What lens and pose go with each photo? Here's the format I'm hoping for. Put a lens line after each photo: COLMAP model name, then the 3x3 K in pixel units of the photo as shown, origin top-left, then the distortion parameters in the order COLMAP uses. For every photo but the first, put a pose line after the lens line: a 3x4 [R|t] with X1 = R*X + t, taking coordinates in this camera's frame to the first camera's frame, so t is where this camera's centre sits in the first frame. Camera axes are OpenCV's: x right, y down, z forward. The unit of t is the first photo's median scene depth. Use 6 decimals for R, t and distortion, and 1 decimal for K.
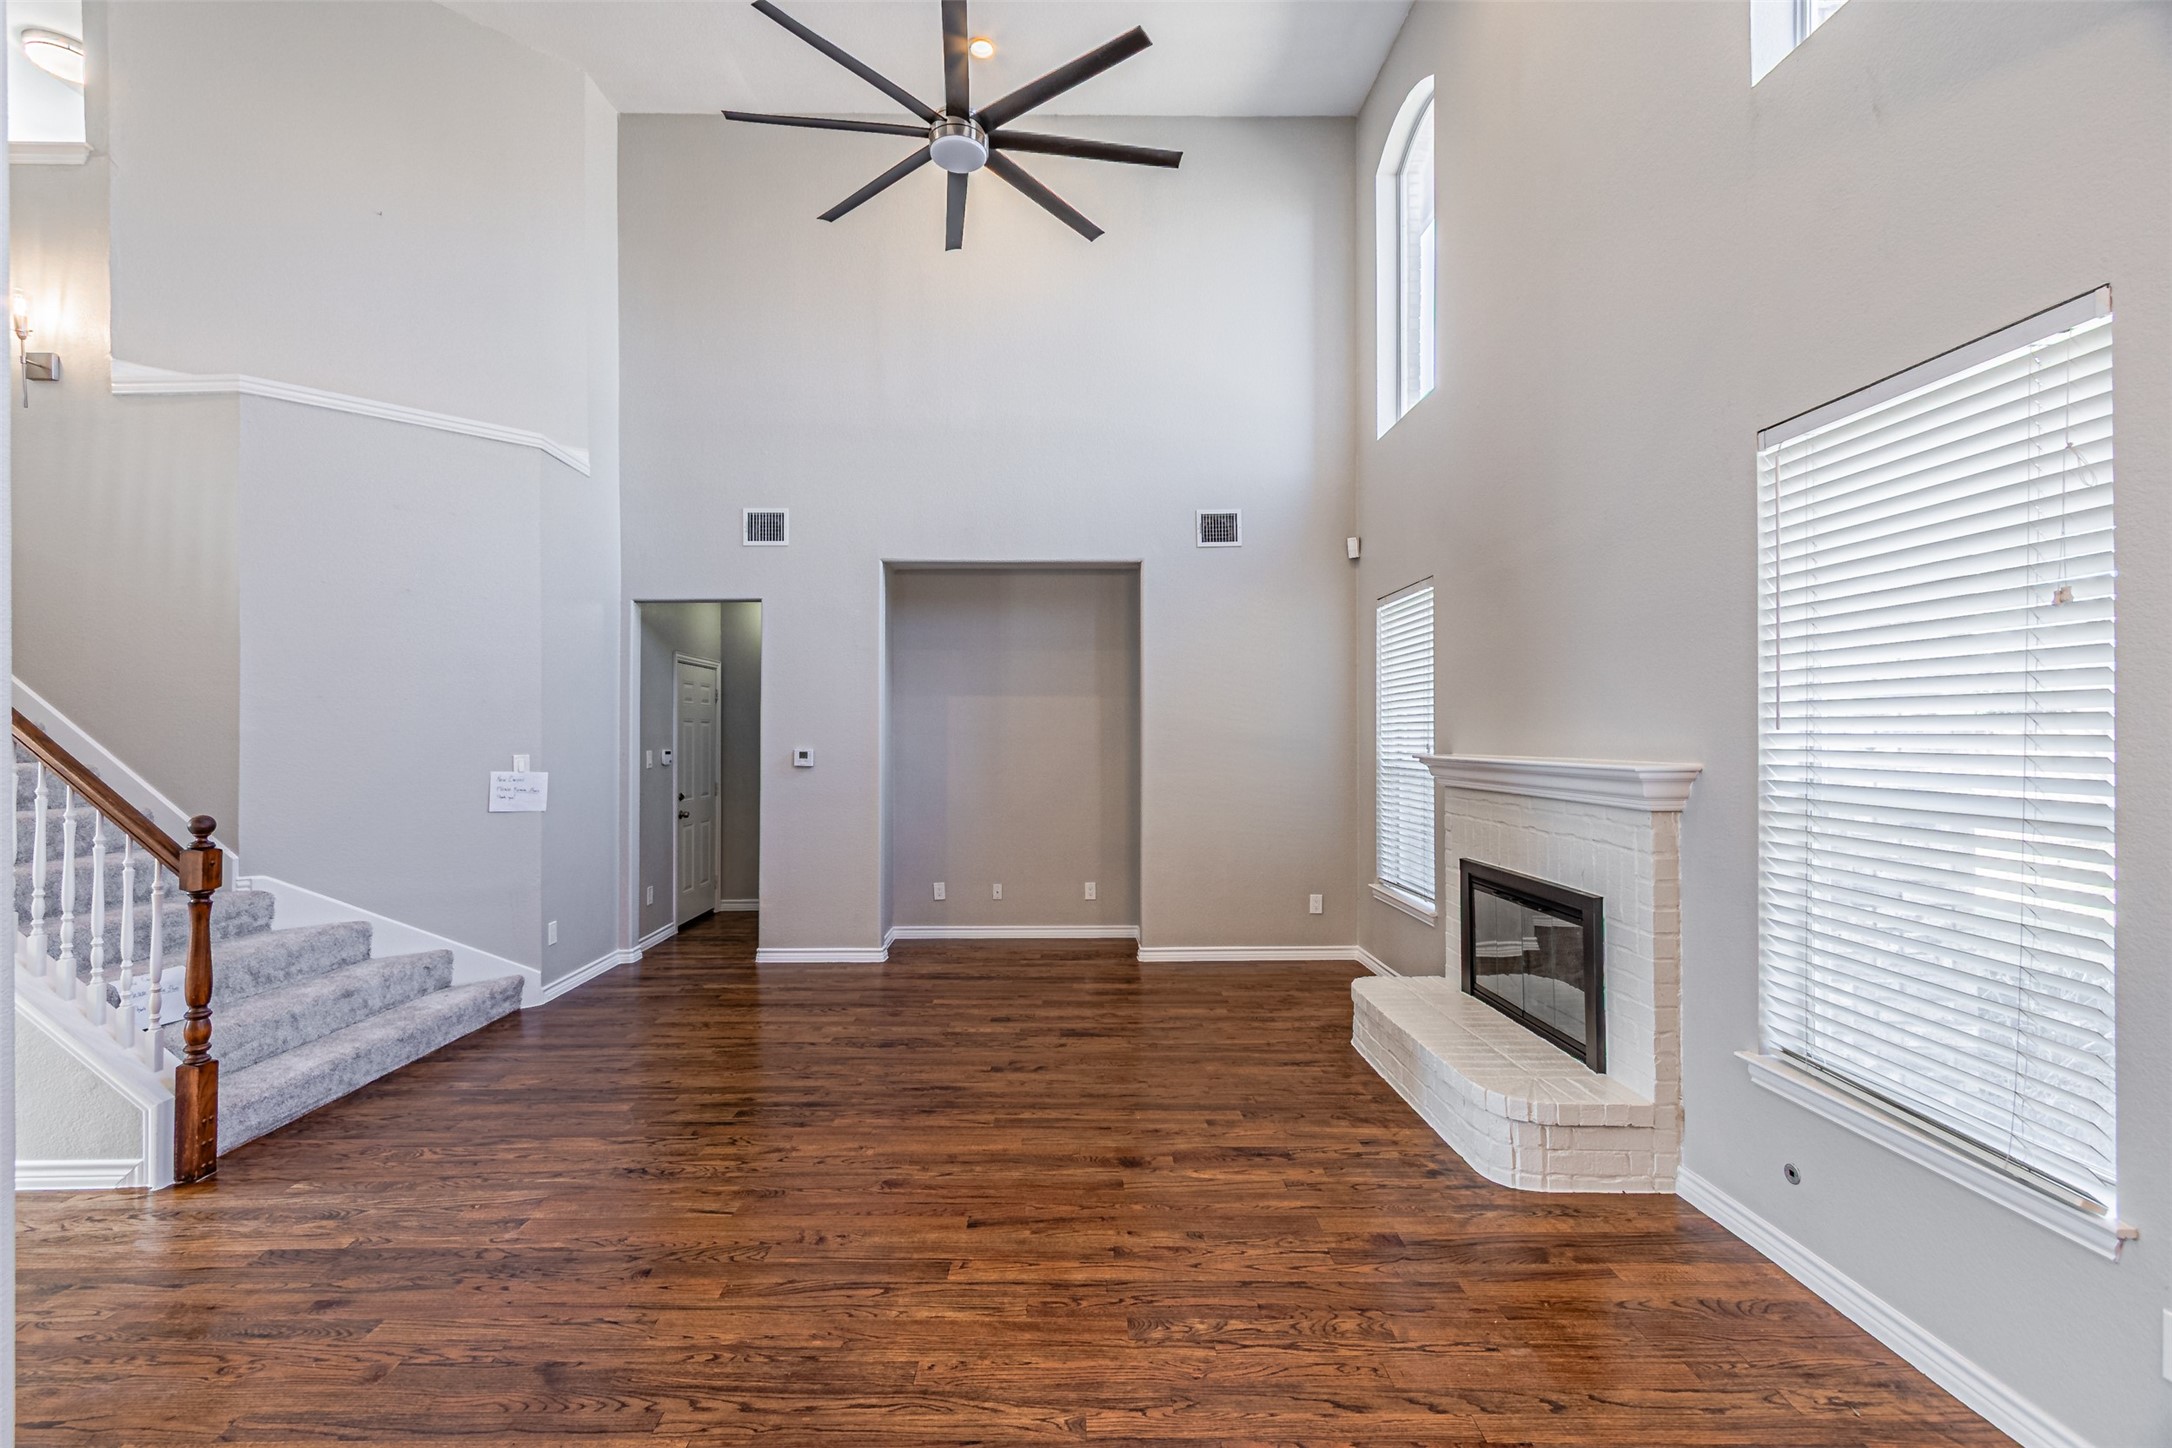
lens RADIAL K [[952.1, 0, 1054.4], [0, 952.1, 721.0], [0, 0, 1]] dist [0.009859, -0.003211]
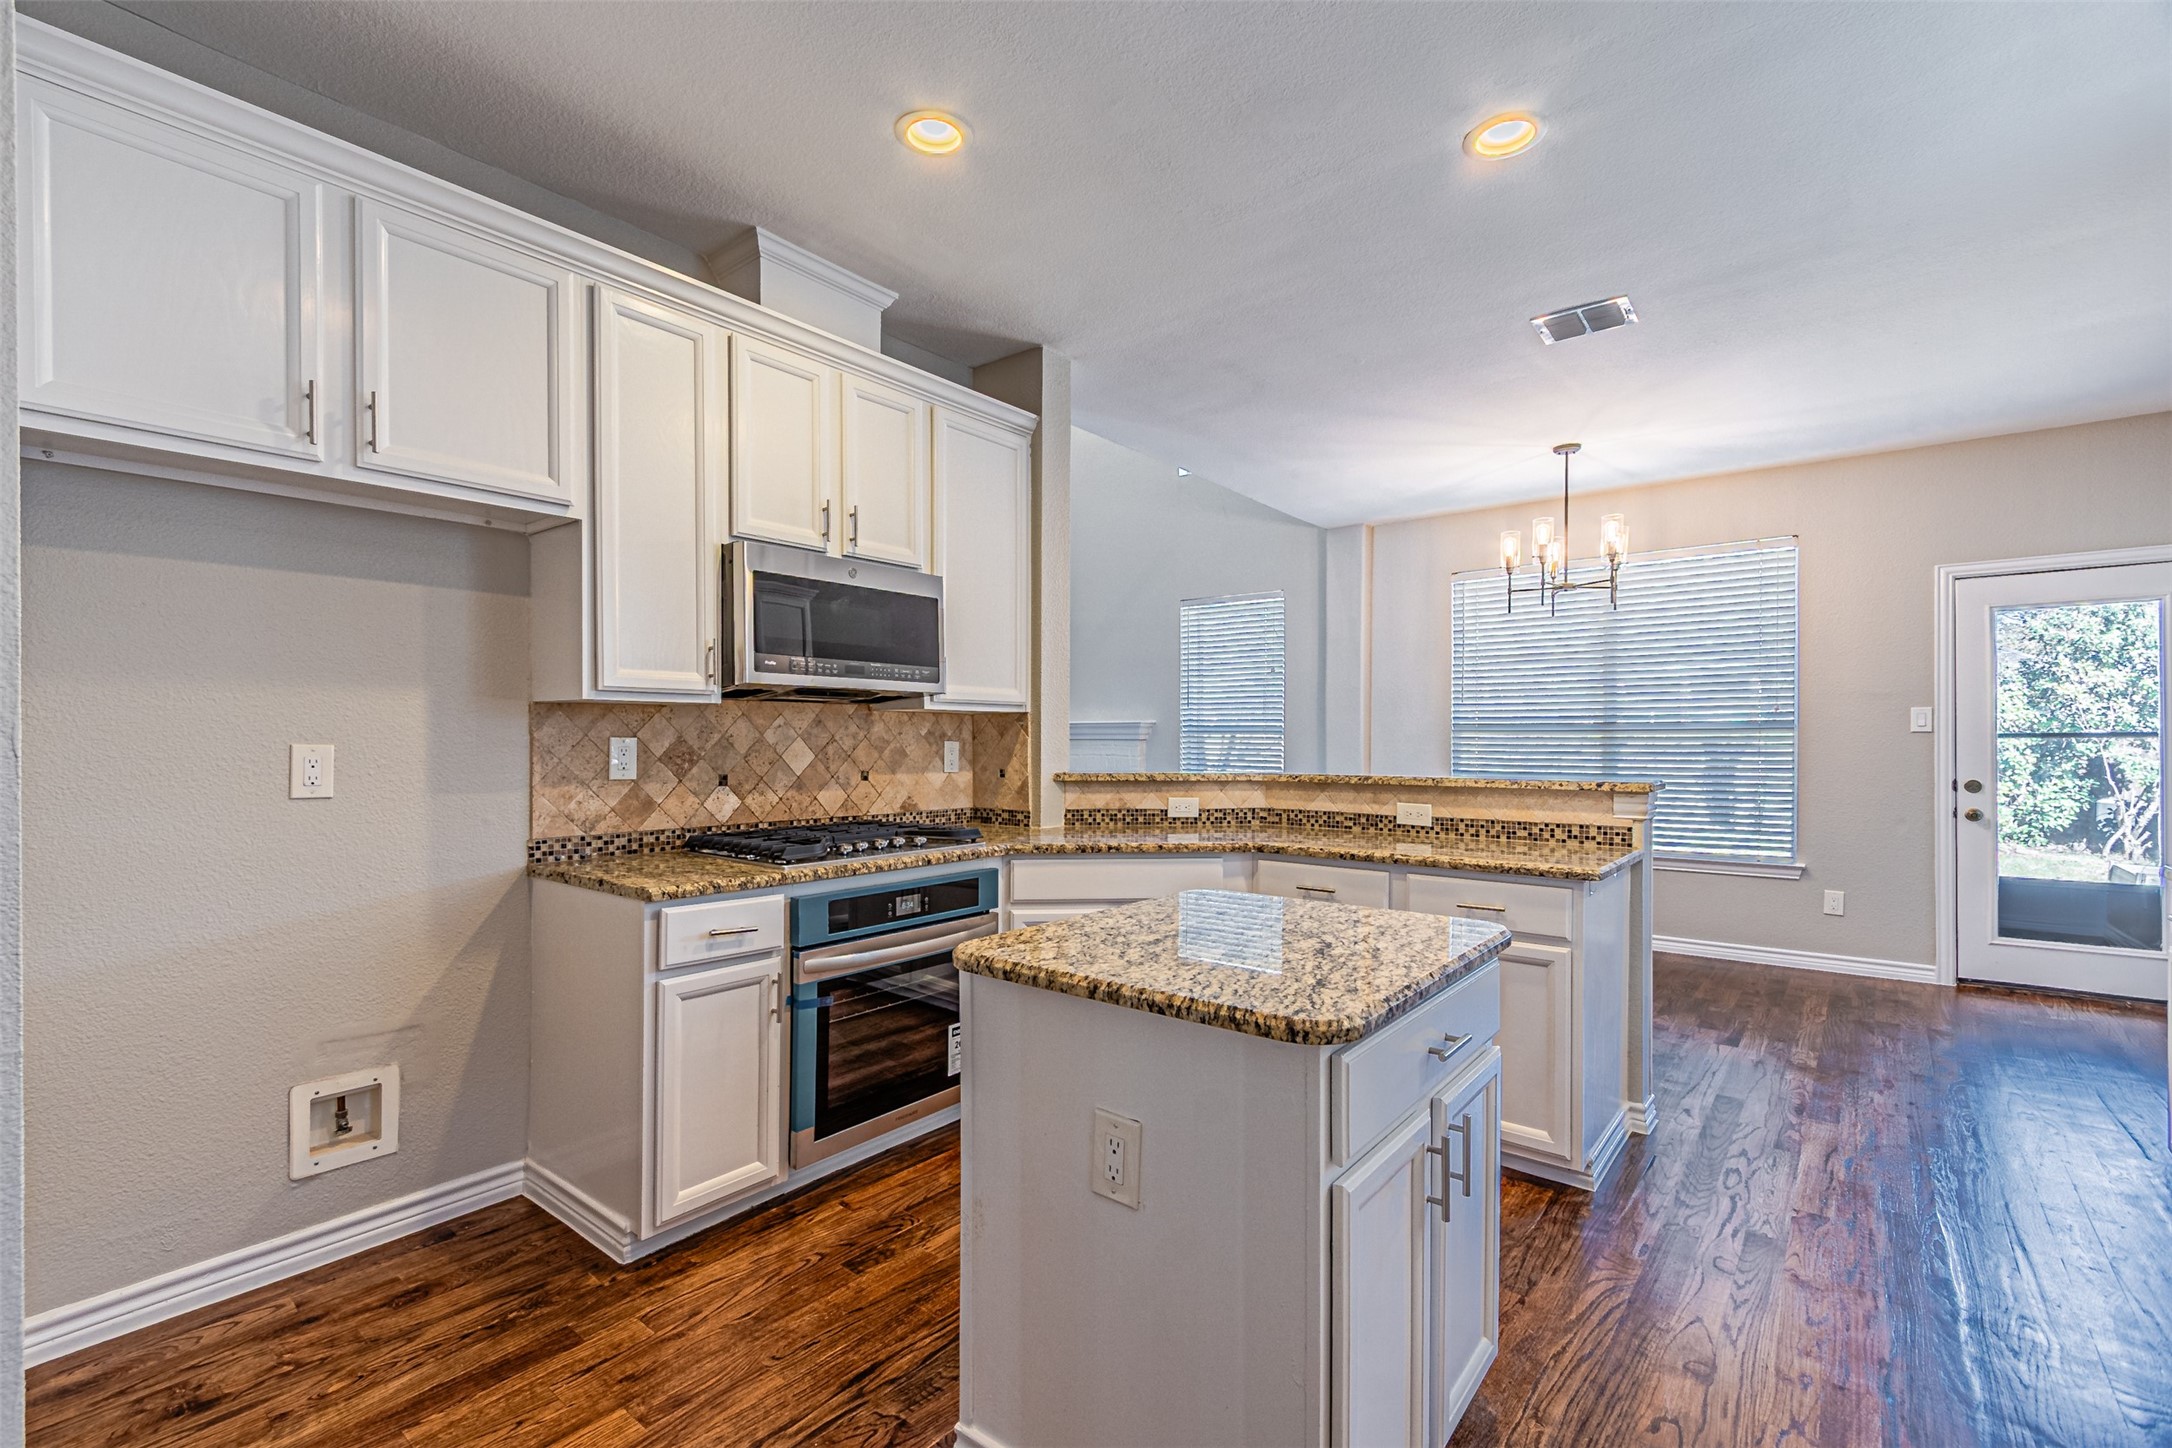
lens RADIAL K [[952.1, 0, 1053.0], [0, 952.1, 744.9], [0, 0, 1]] dist [0.009859, -0.003211]
pose [[0.644073, -0.001034, 0.764963, -1.090170], [-0.017676, 0.999712, 0.016233, 0.054001], [-0.764760, -0.023976, 0.643869, -0.349412]]
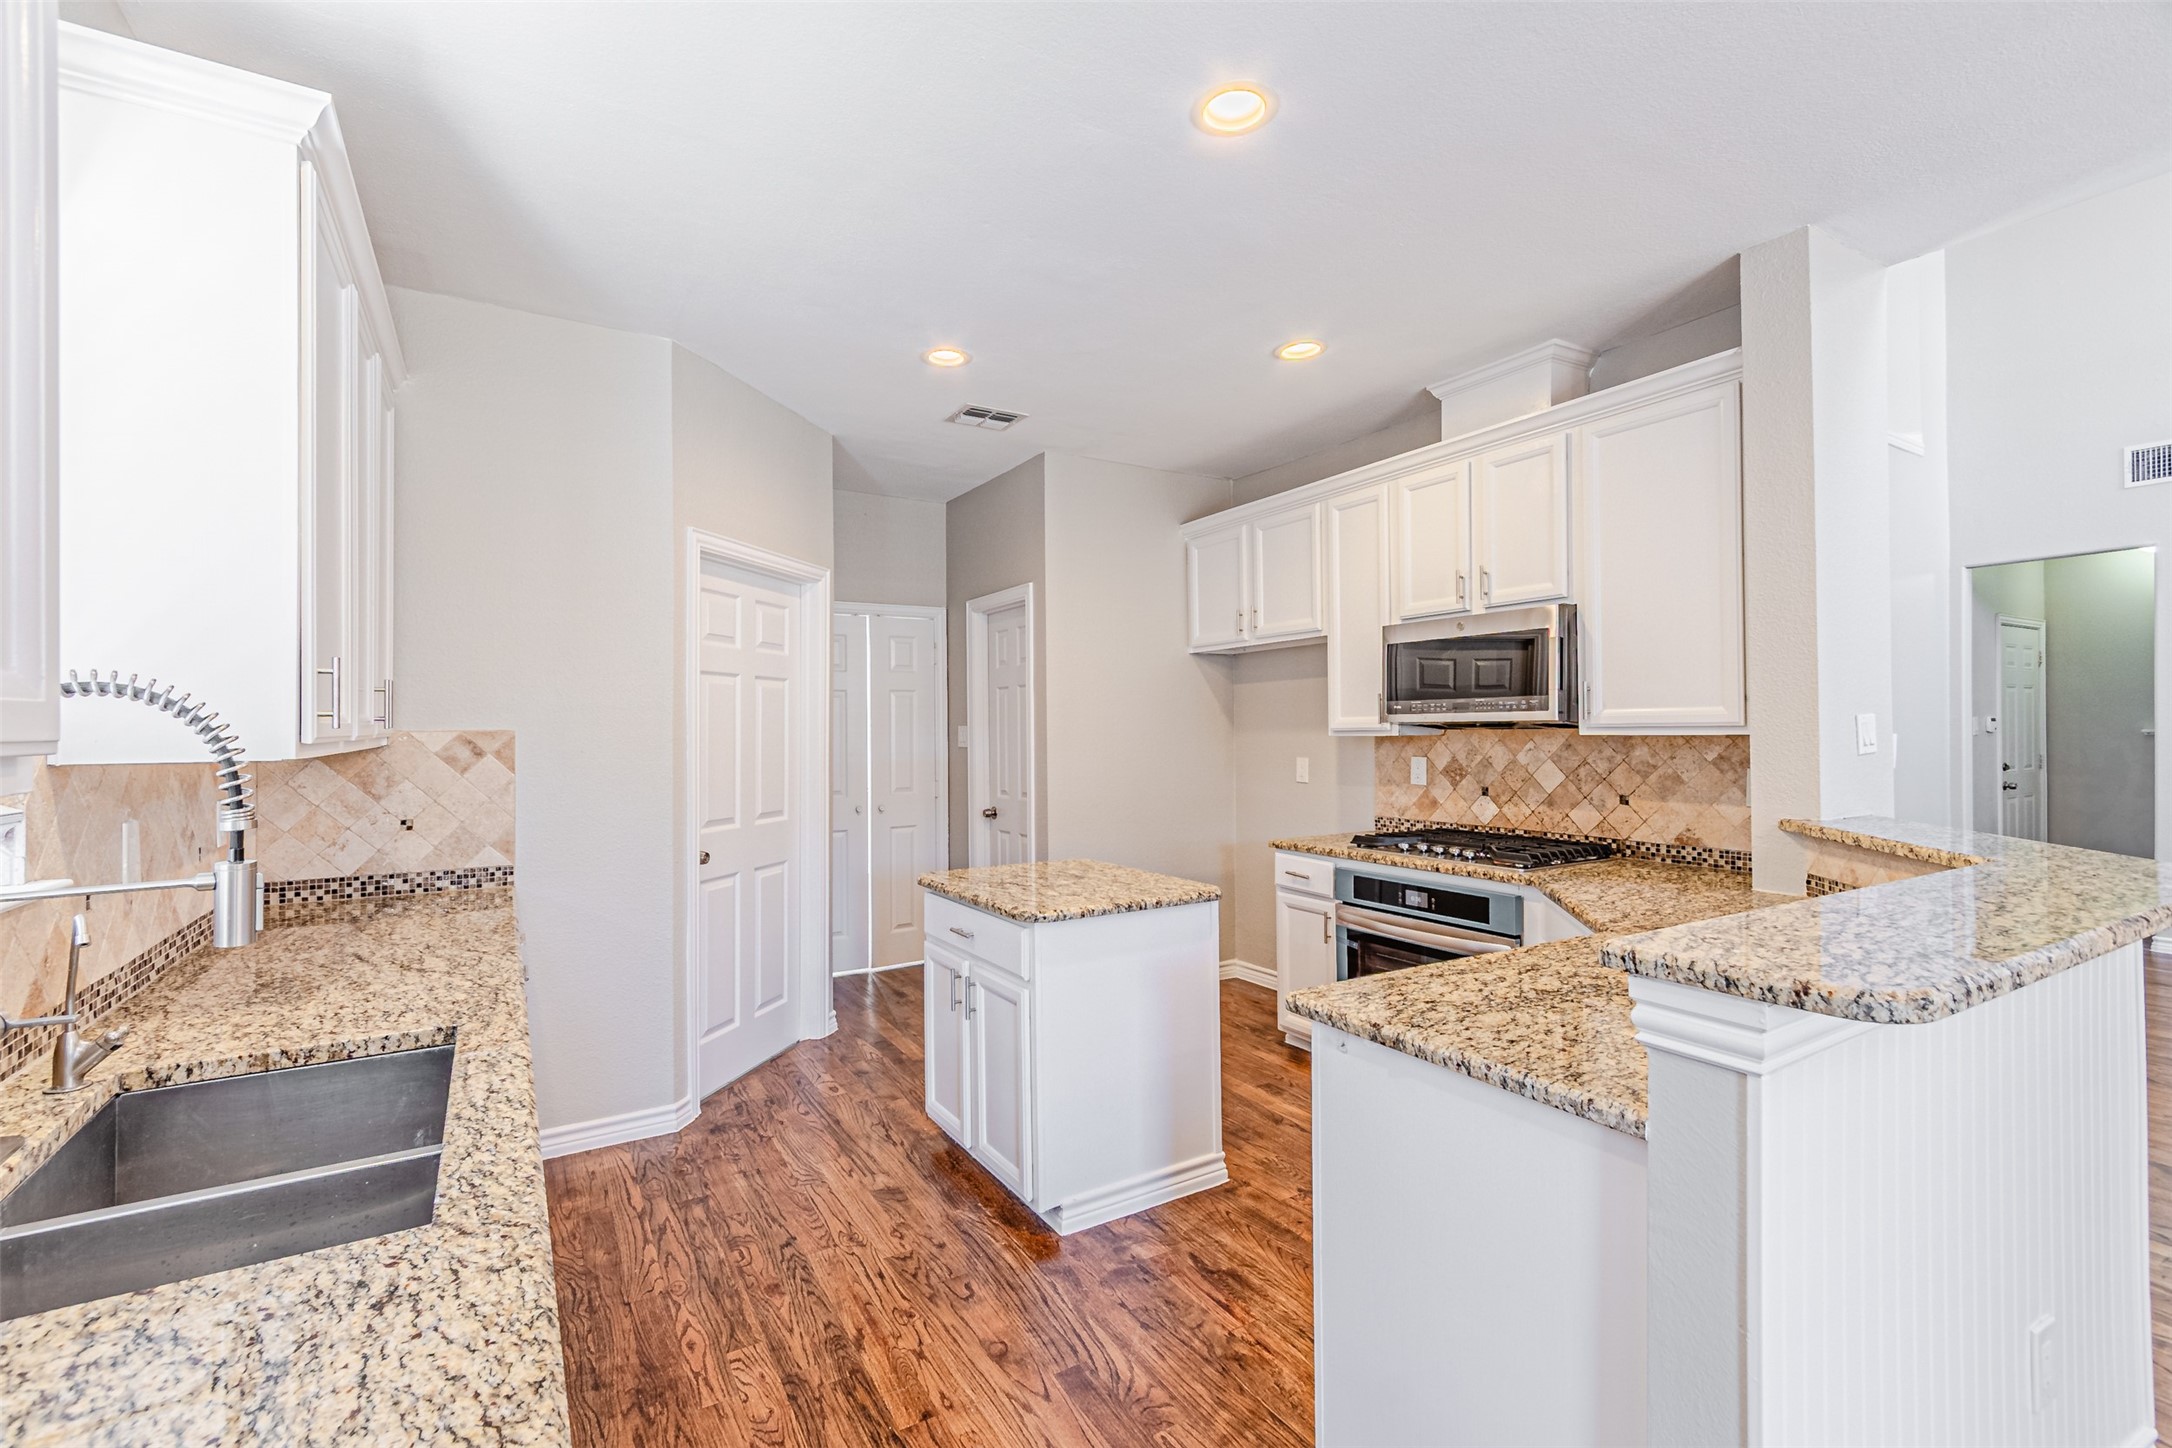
lens RADIAL K [[952.1, 0, 1071.0], [0, 952.1, 719.4], [0, 0, 1]] dist [0.009859, -0.003211]
pose [[0.509780, -0.010636, -0.860239, -0.086887], [0.024861, 0.999688, 0.002373, 0.013883], [0.859945, -0.022596, 0.509886, -0.517459]]
